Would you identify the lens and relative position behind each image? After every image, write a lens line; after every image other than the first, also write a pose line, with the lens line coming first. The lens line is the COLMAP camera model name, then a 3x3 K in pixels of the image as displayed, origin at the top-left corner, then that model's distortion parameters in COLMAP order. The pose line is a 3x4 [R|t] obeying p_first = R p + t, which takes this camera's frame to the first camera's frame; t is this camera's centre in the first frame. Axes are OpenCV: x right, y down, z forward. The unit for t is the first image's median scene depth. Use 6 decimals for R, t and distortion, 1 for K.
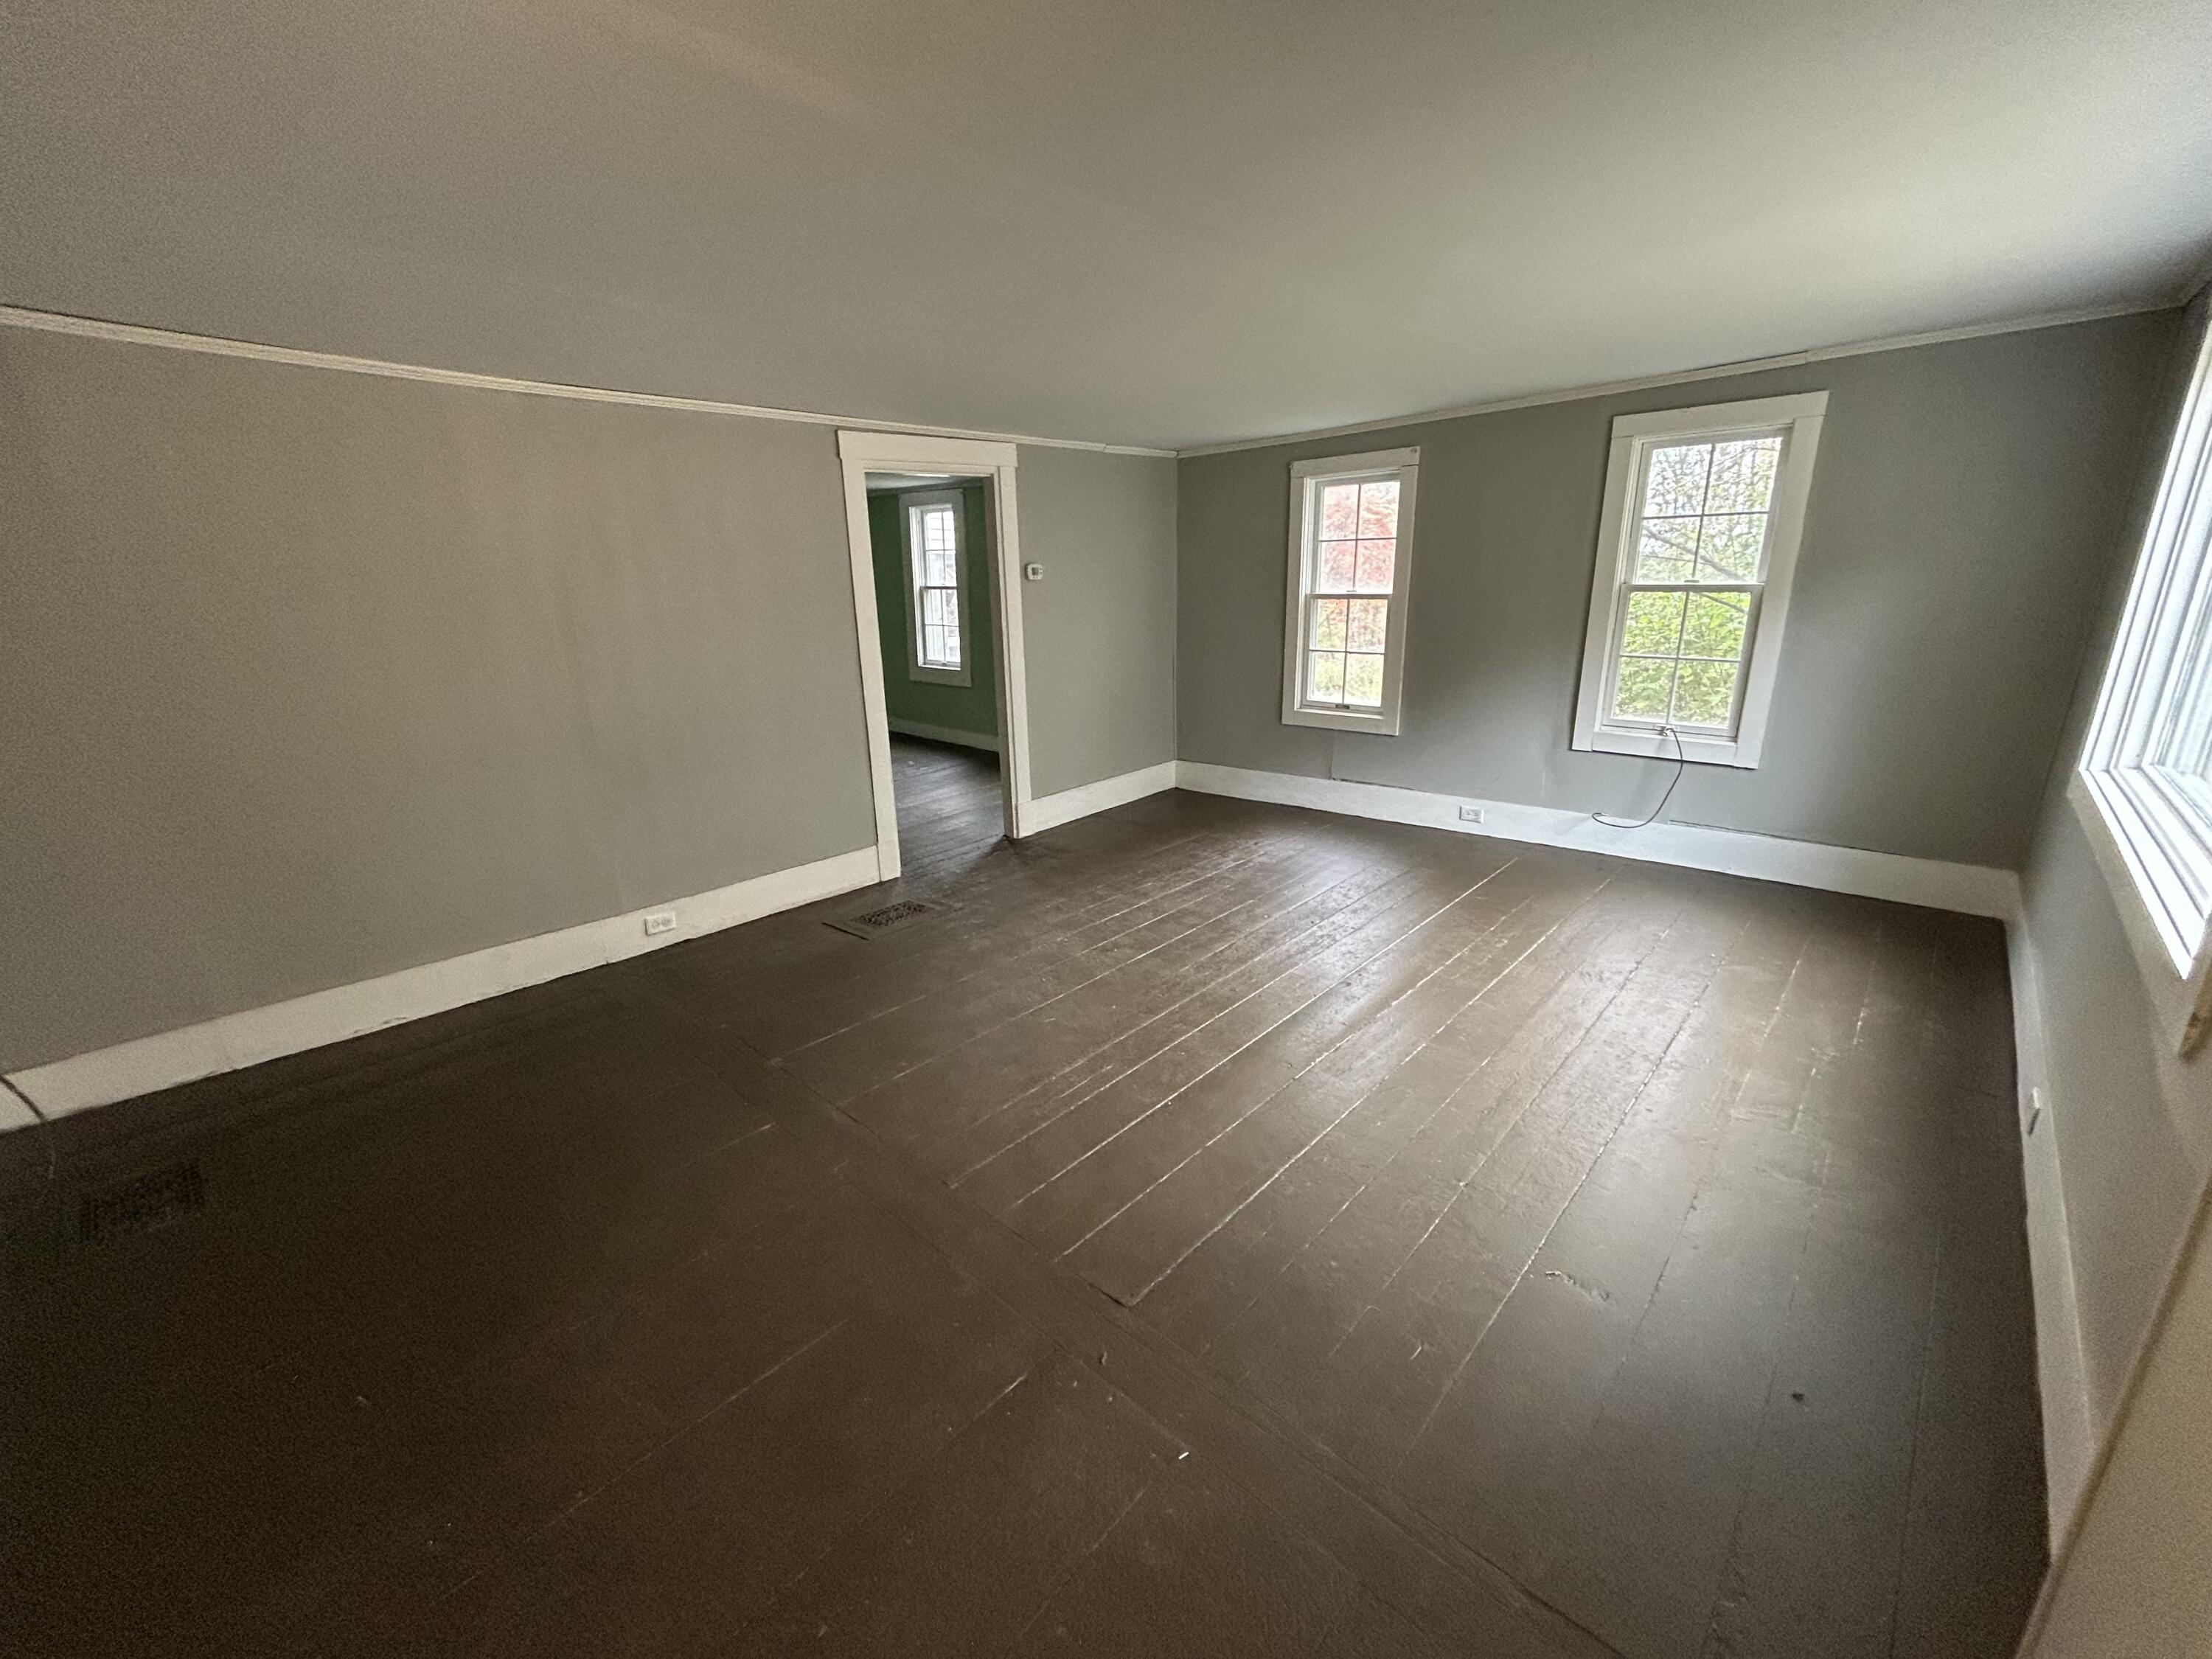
lens RADIAL K [[893.9, 0, 1106.0], [0, 893.9, 829.5], [0, 0, 1]] dist [-0.000032, 0.000019]
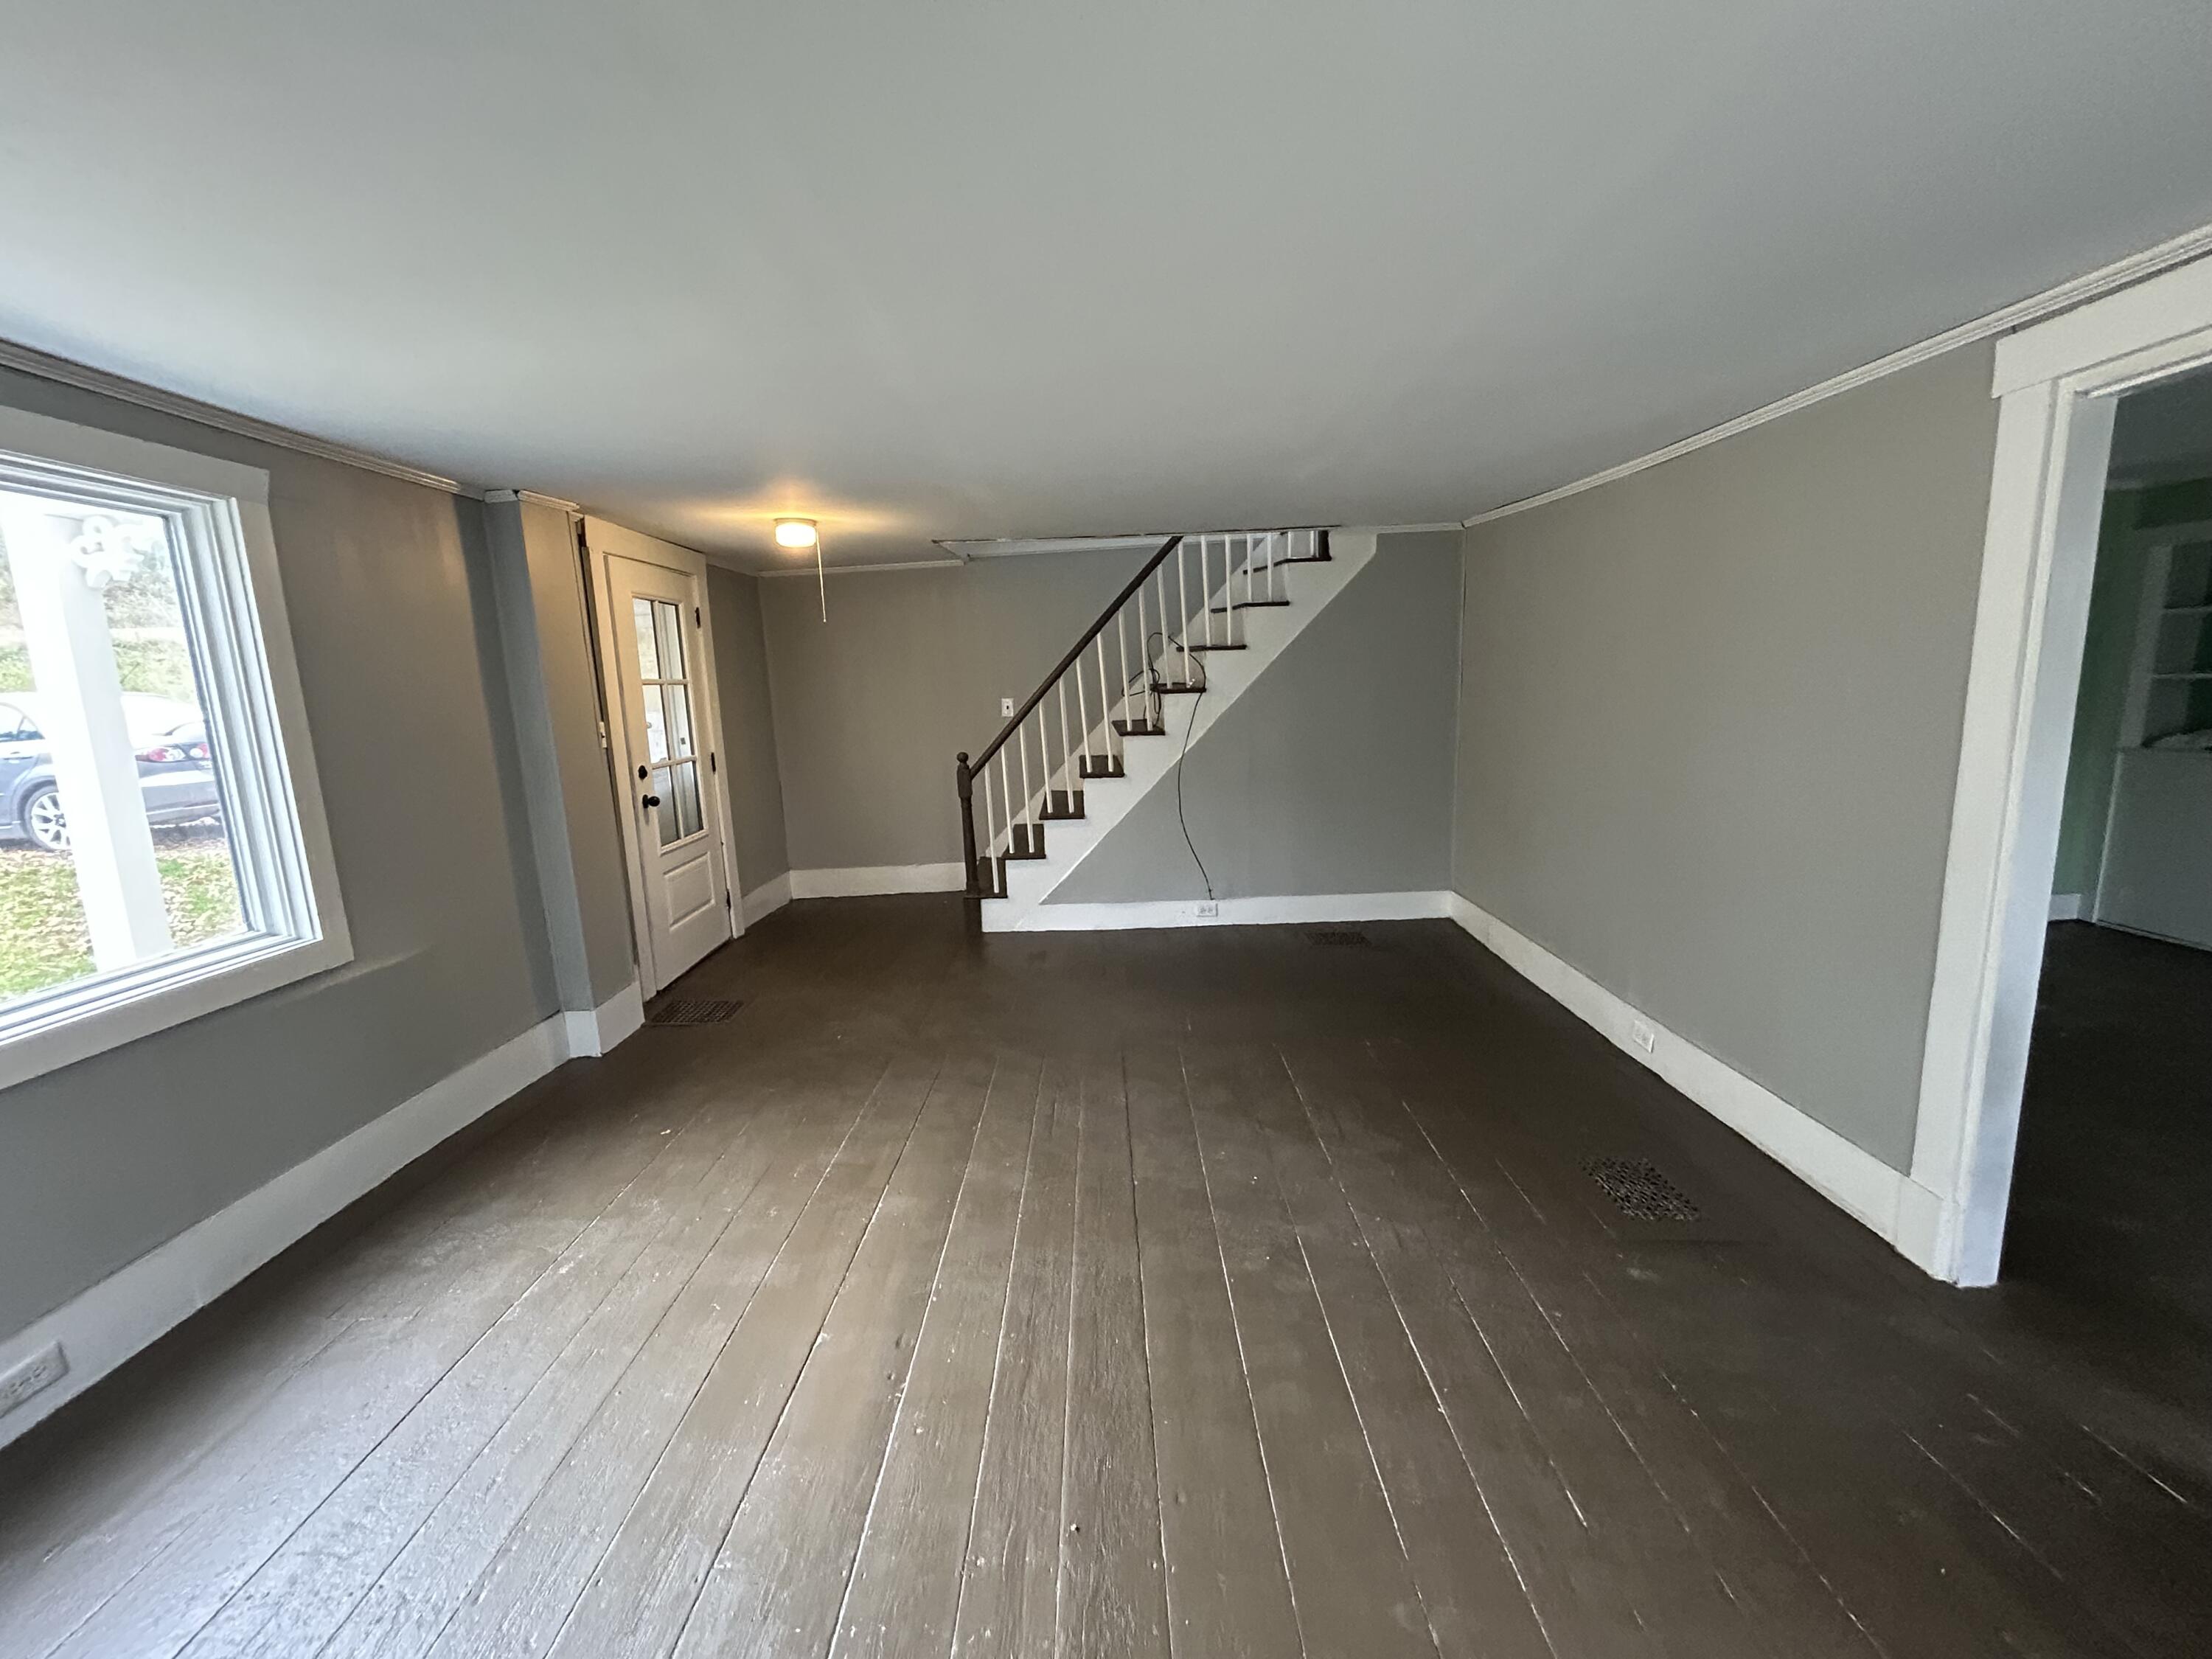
lens RADIAL K [[893.9, 0, 1106.0], [0, 893.9, 829.5], [0, 0, 1]] dist [-0.000032, 0.000019]
pose [[-0.731792, 0.162353, -0.661908, 0.456666], [-0.136527, 0.916603, 0.375766, -0.357597], [0.667714, 0.365350, -0.648597, 1.208132]]
